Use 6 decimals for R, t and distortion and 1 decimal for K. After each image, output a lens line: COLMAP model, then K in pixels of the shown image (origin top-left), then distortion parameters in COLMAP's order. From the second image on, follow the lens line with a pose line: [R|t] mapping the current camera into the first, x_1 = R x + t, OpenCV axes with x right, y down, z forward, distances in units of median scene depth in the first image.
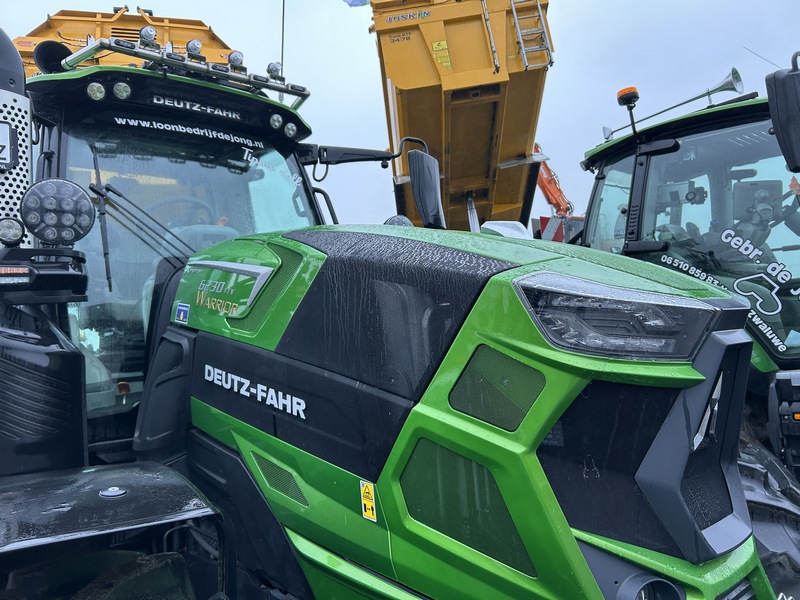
lens RADIAL K [[601.2, 0, 397.5], [0, 601.2, 295.6], [0, 0, 1]] dist [0.052207, -0.052343]
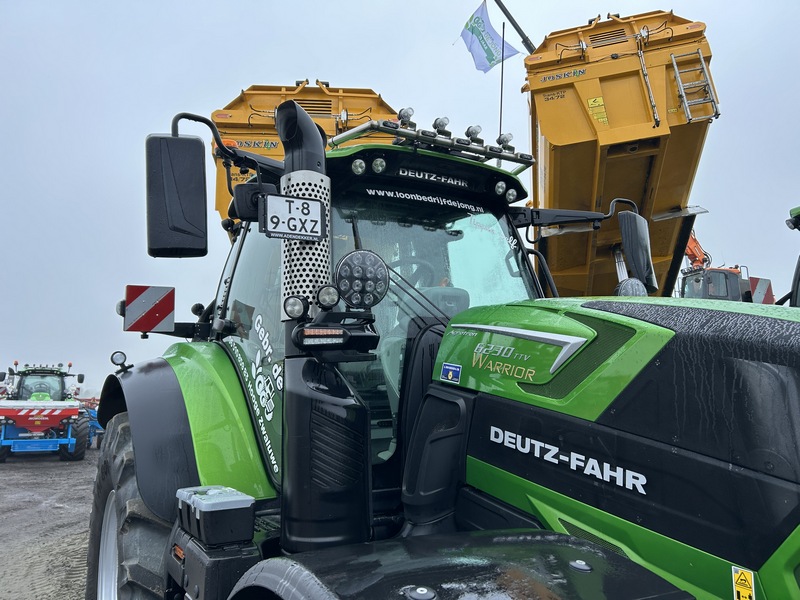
lens RADIAL K [[601.2, 0, 399.2], [0, 601.2, 293.2], [0, 0, 1]] dist [0.052207, -0.052343]
pose [[0.985517, 0.018551, -0.168561, -0.281700], [-0.032207, 0.996382, -0.078645, -0.025749], [0.166492, 0.082935, 0.982549, -0.062886]]
